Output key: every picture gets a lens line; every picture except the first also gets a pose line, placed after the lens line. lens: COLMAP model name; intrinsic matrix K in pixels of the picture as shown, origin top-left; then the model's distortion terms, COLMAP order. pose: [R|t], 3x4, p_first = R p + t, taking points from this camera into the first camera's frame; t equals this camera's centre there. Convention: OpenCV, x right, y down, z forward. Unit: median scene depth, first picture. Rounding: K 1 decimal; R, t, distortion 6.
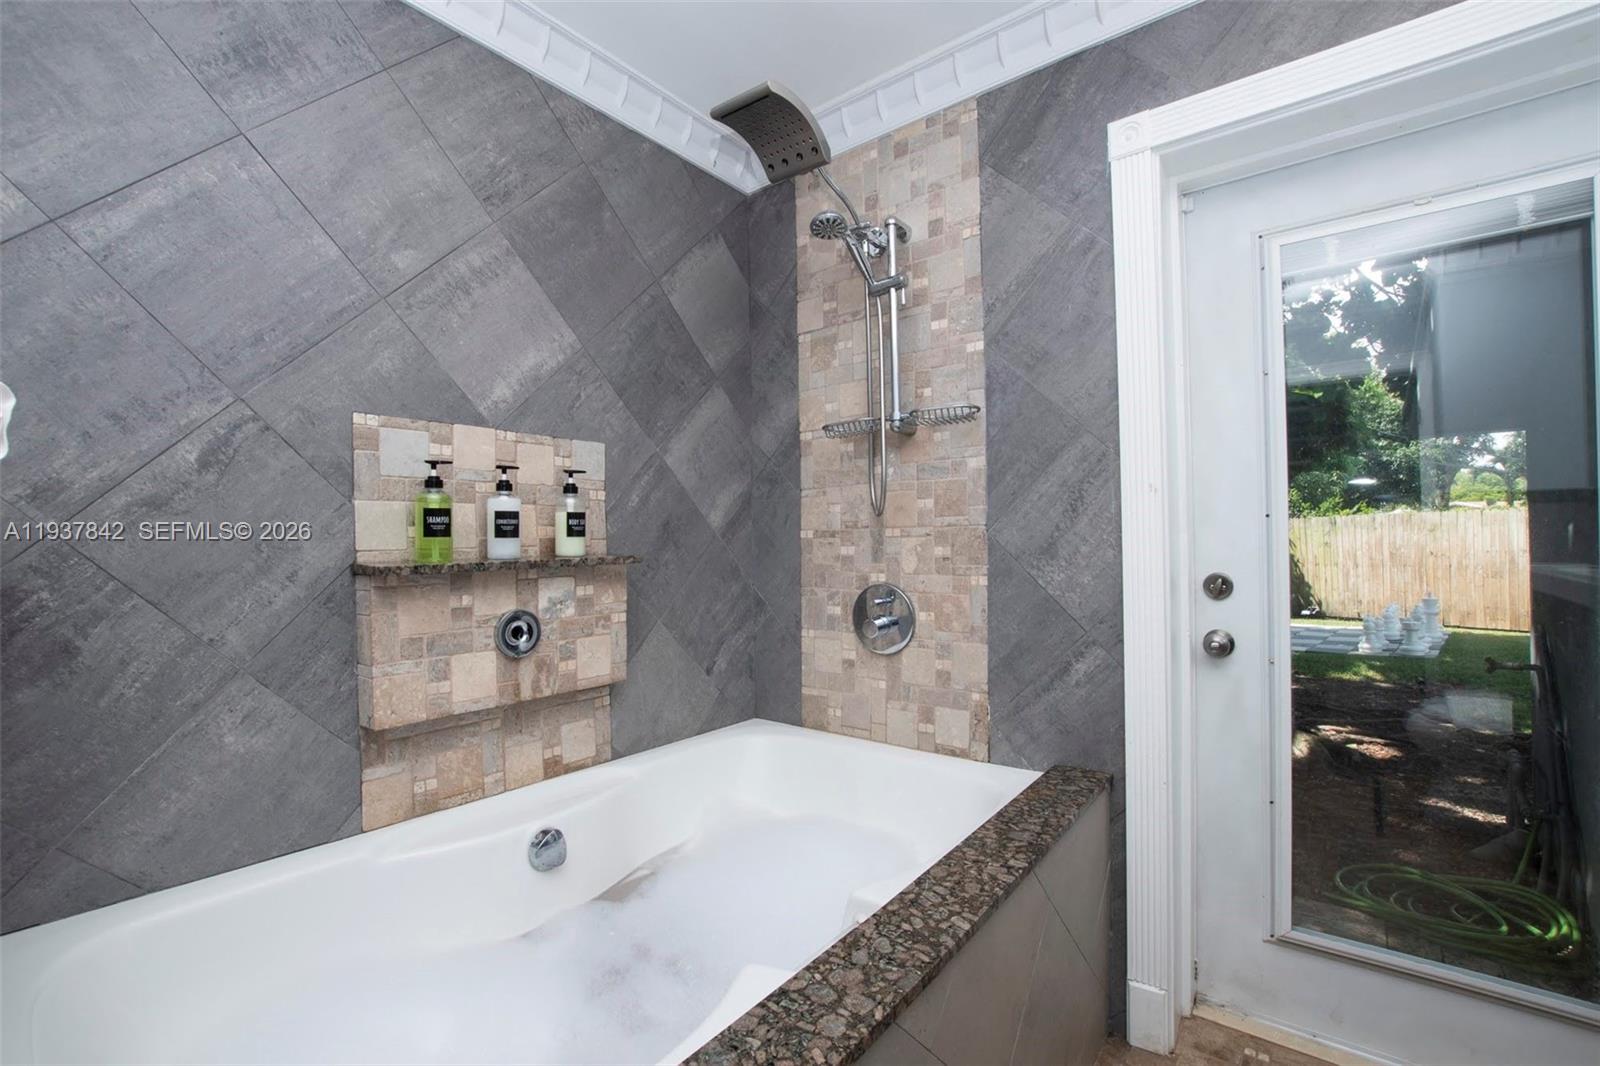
lens RADIAL K [[702.8, 0, 791.5], [0, 702.8, 536.4], [0, 0, 1]] dist [-0.030224, 0.001557]
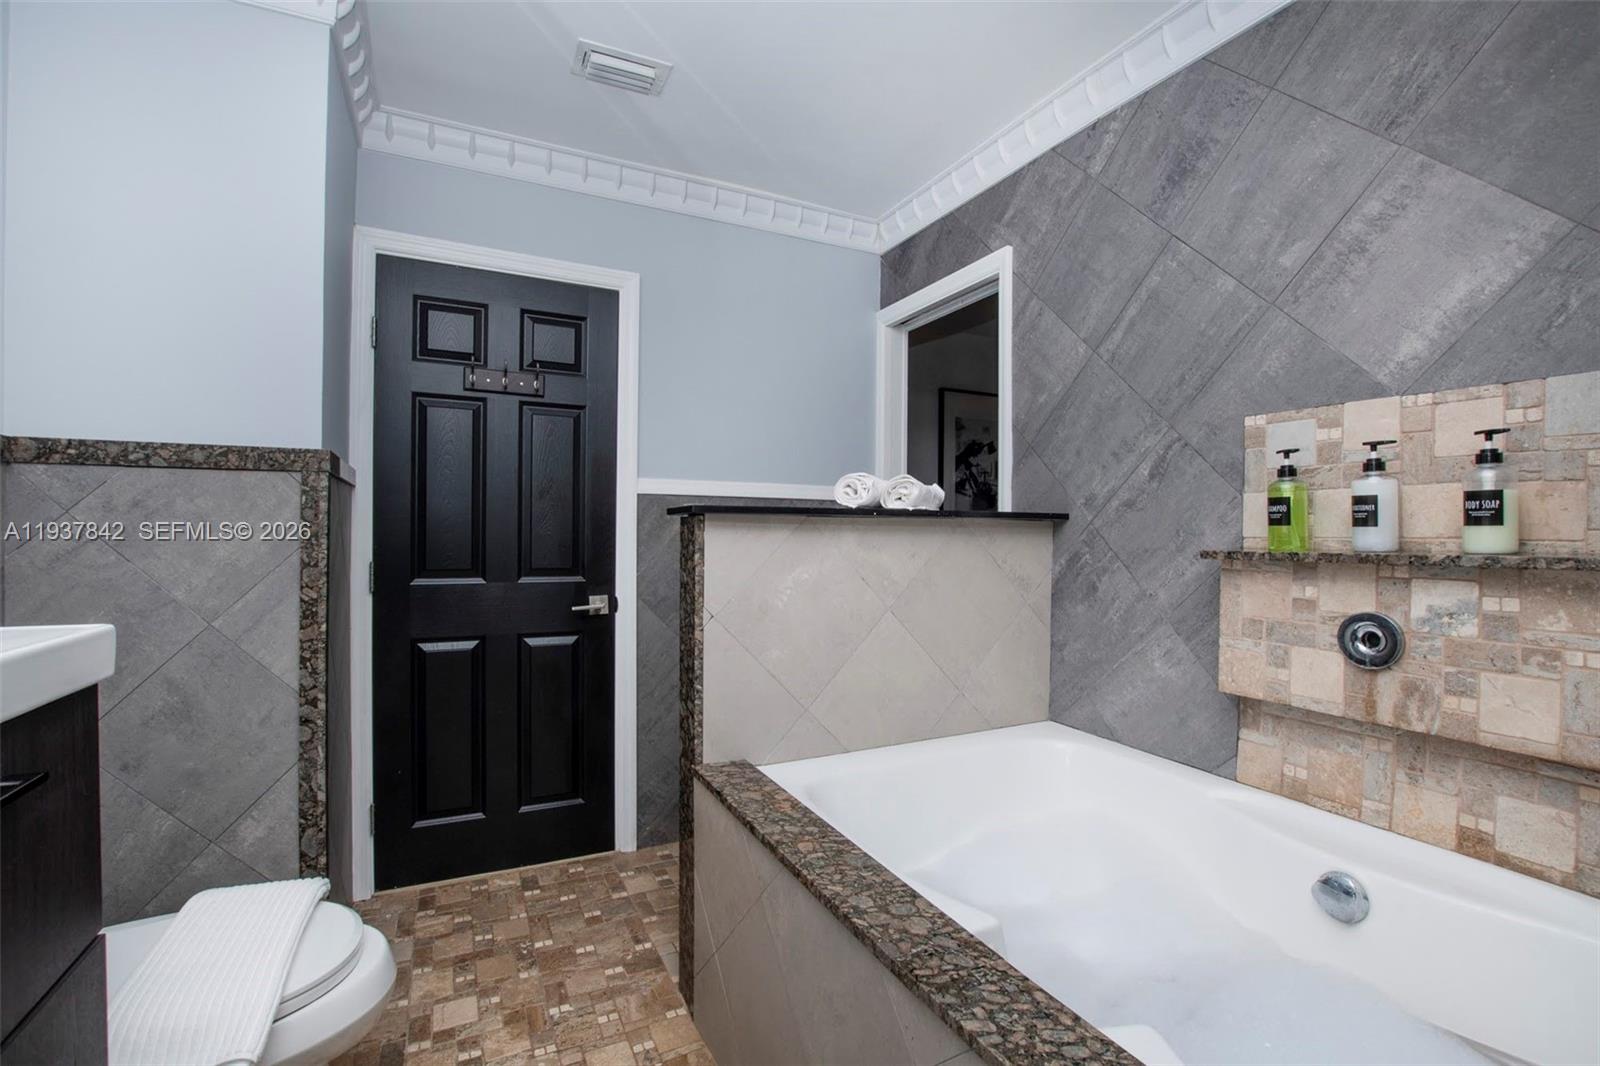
lens RADIAL K [[702.8, 0, 793.5], [0, 702.8, 533.2], [0, 0, 1]] dist [-0.030224, 0.001557]
pose [[-0.425621, 0.012483, -0.904815, 0.687928], [0.002585, 0.999918, 0.012579, -0.002242], [0.904898, 0.003015, -0.425618, 0.767086]]
